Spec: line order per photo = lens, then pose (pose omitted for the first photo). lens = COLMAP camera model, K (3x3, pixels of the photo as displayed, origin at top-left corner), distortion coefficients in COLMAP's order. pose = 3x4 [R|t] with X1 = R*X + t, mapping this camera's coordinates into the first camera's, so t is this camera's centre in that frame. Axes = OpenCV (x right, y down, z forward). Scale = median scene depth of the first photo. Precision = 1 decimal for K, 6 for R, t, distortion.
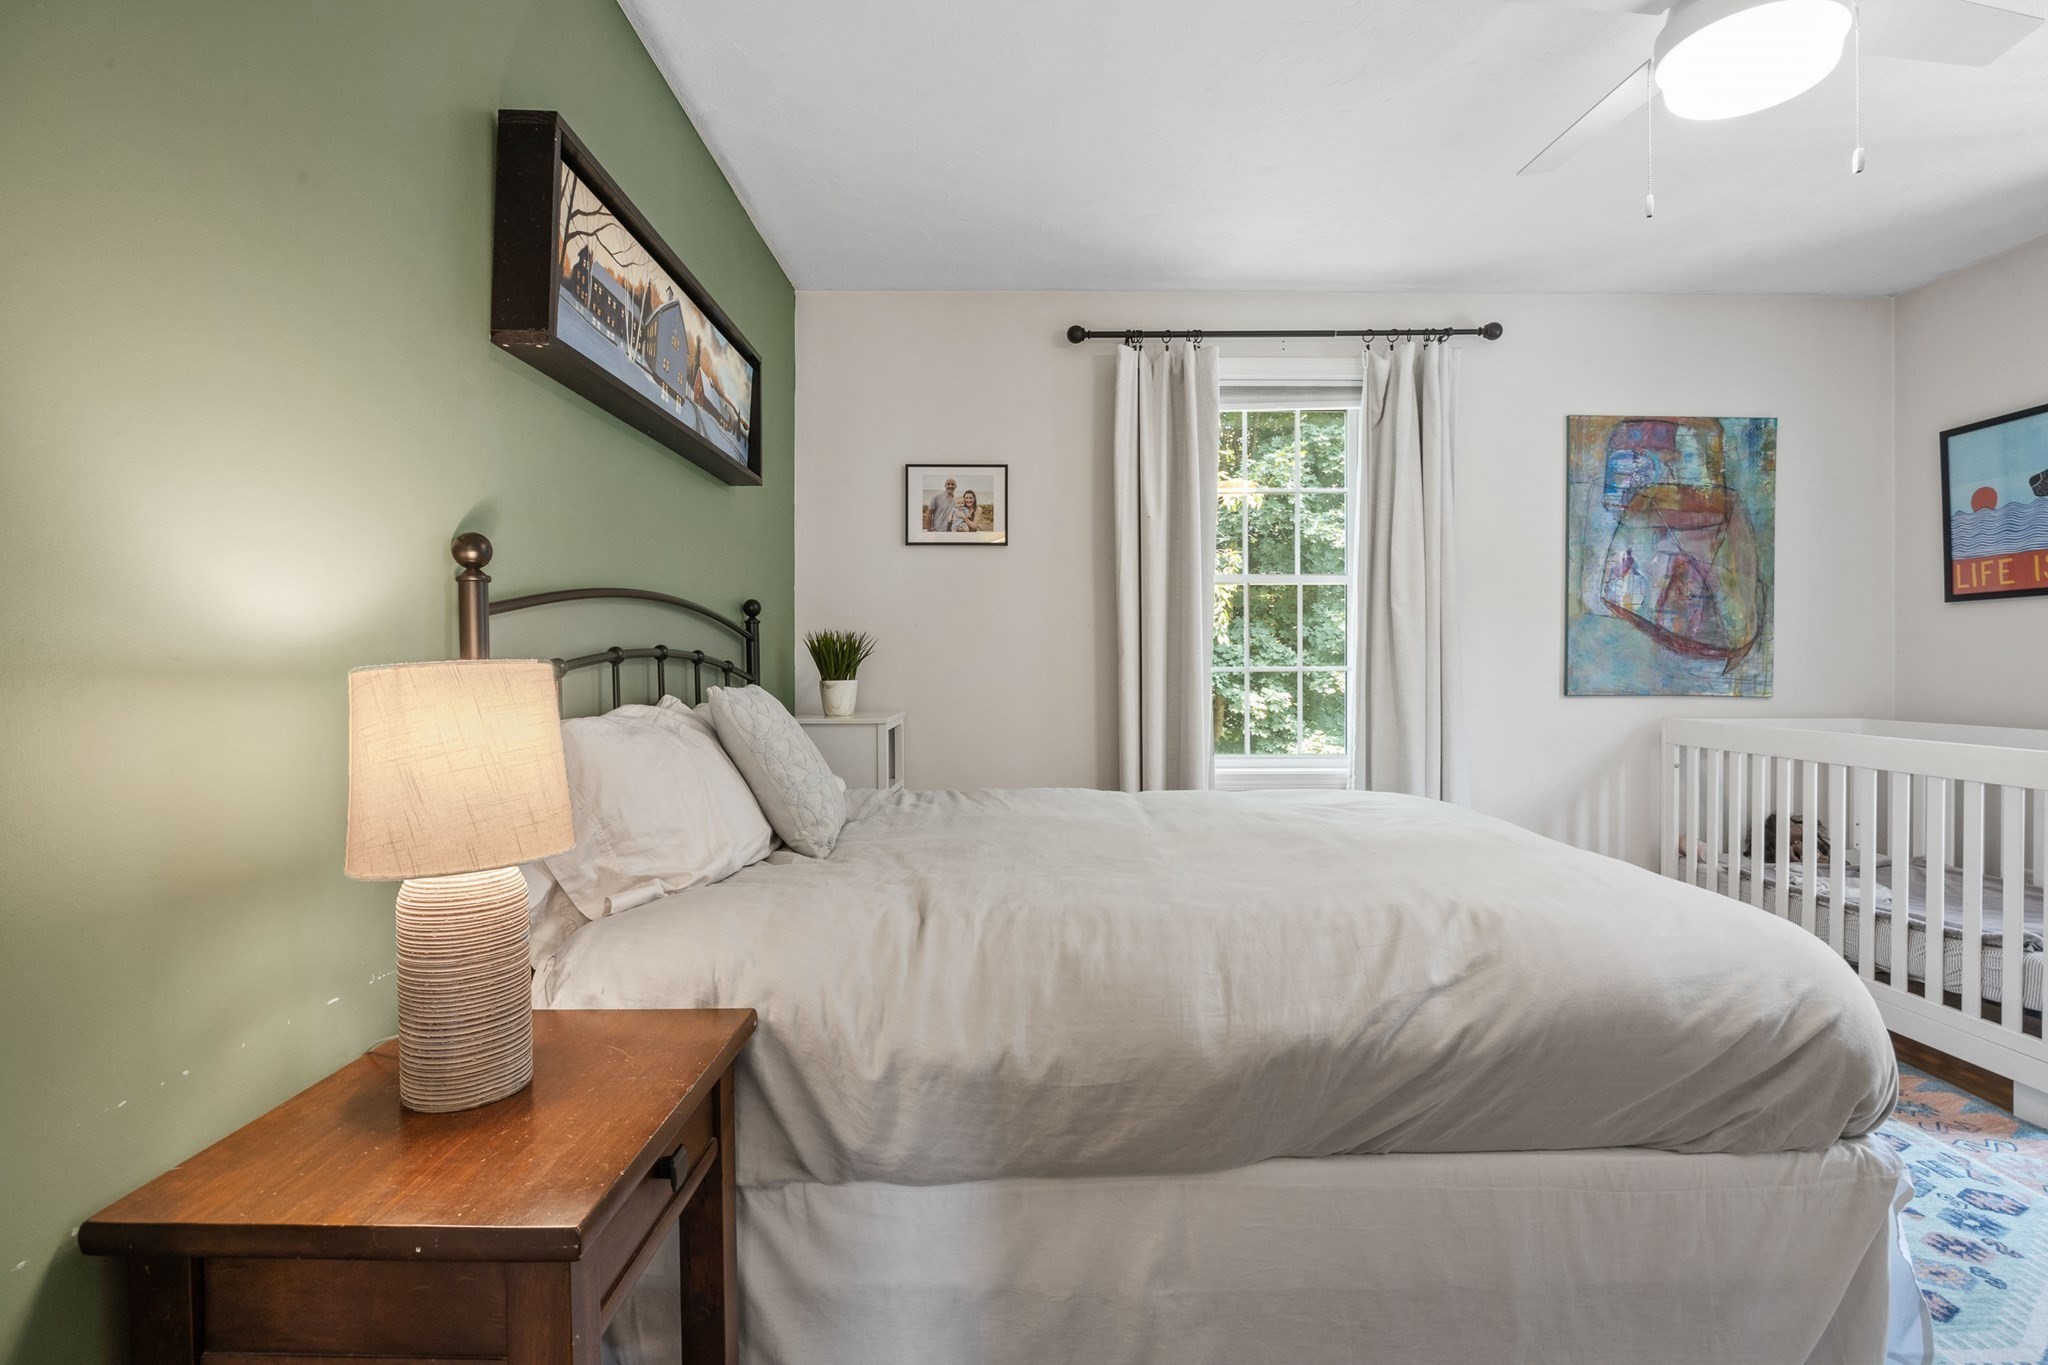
lens RADIAL K [[1006.8, 0, 1024.7], [0, 1006.8, 678.0], [0, 0, 1]] dist [0.001218, 0.000016]
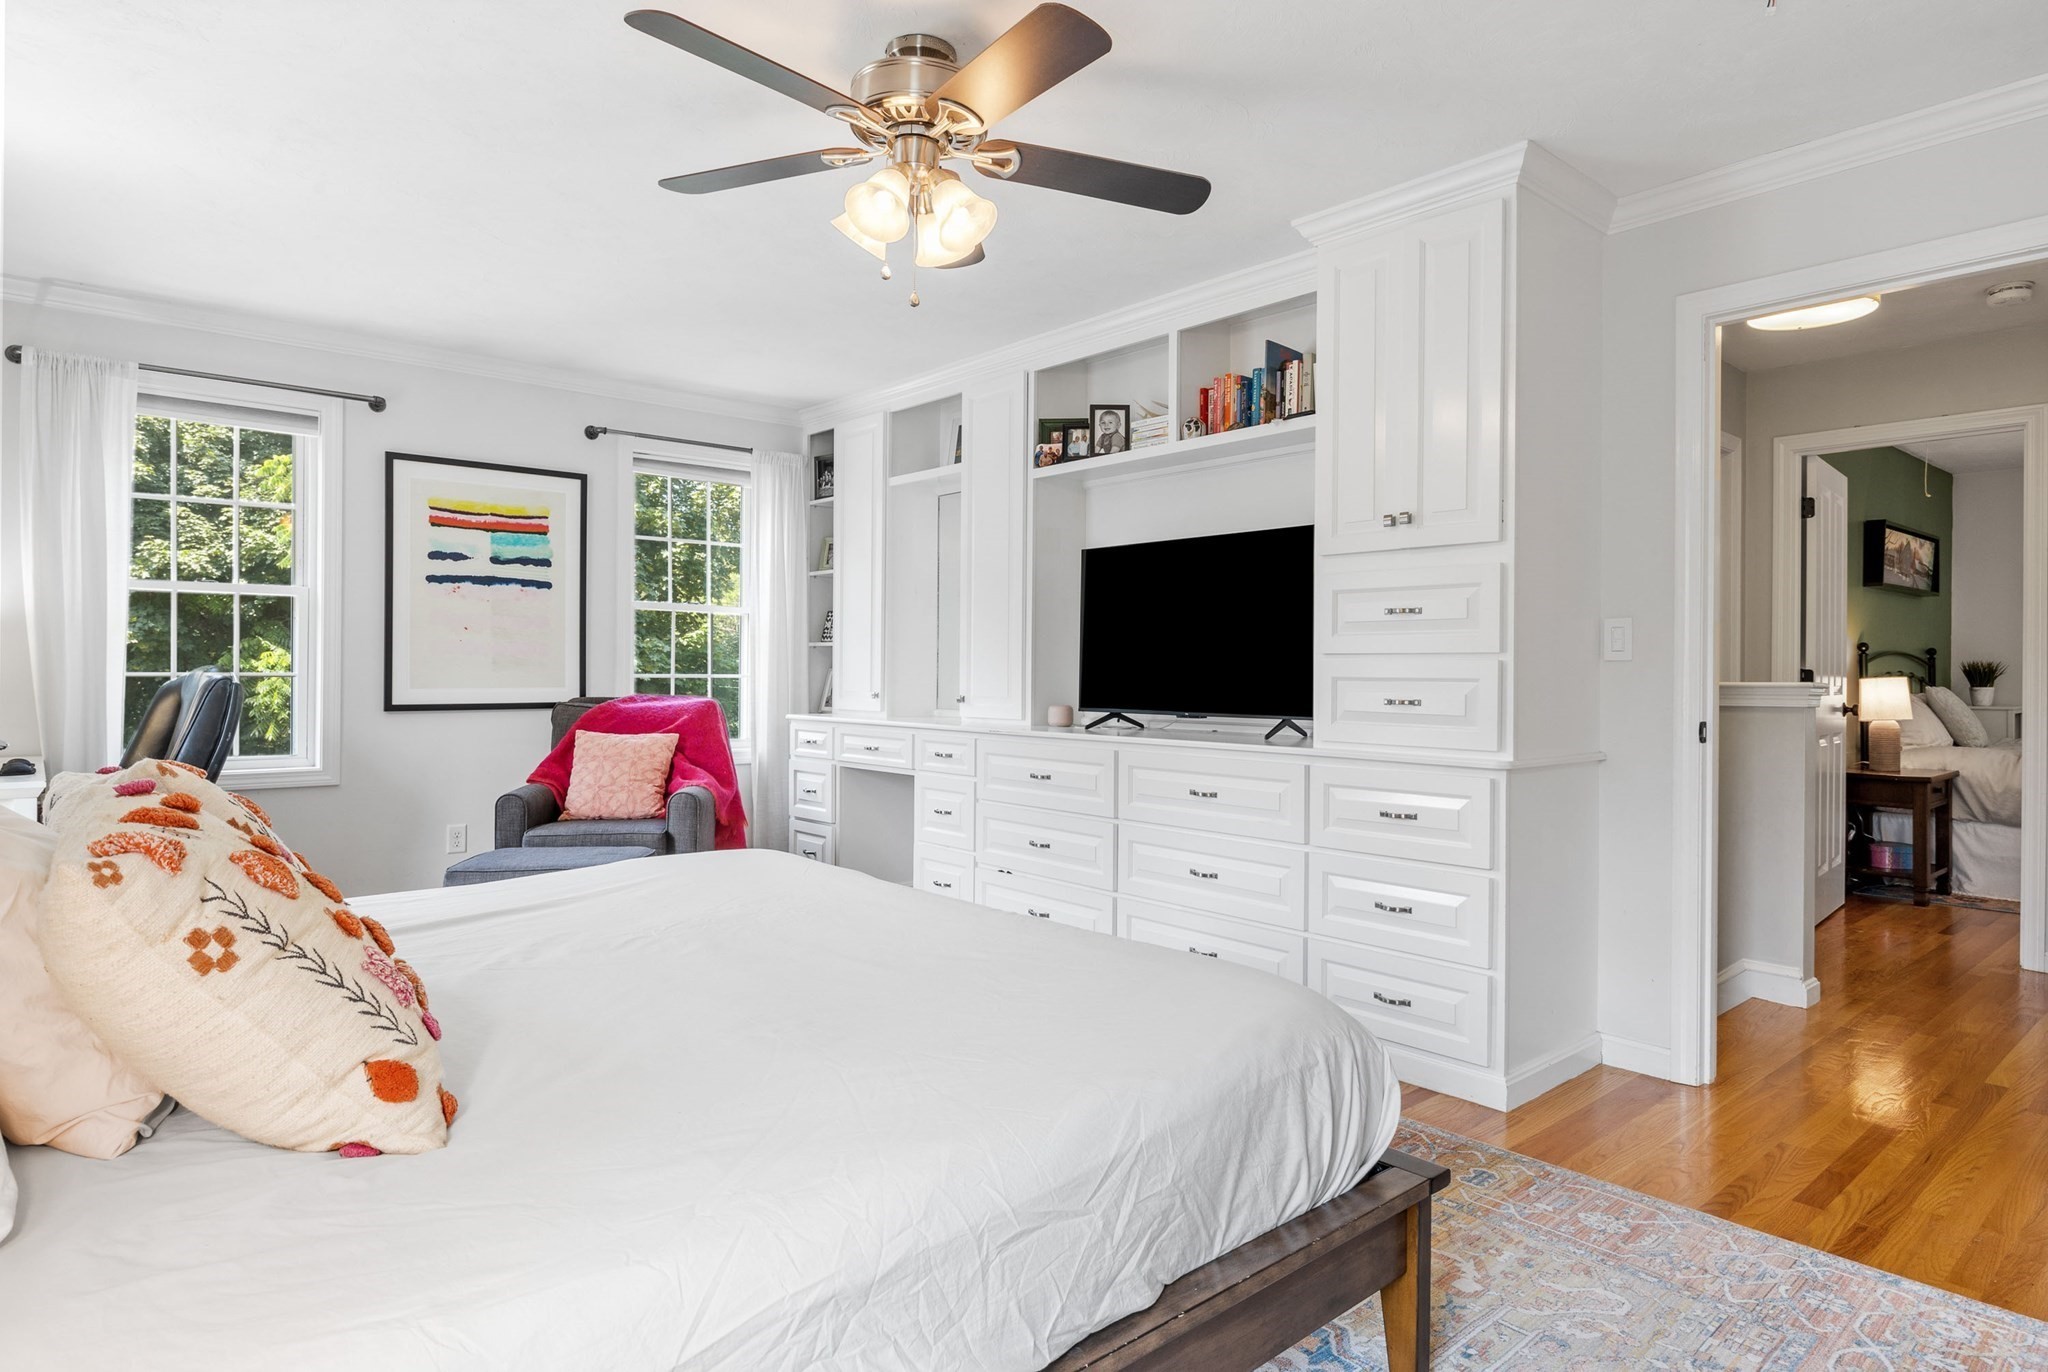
lens RADIAL K [[1138.4, 0, 1024.7], [0, 1138.4, 682.4], [0, 0, 1]] dist [0.003337, 0.000572]
pose [[0.646139, 0.004851, -0.763204, 0.511951], [-0.013112, 0.999903, -0.004746, 0.049816], [0.763107, 0.013074, 0.646140, -3.108058]]
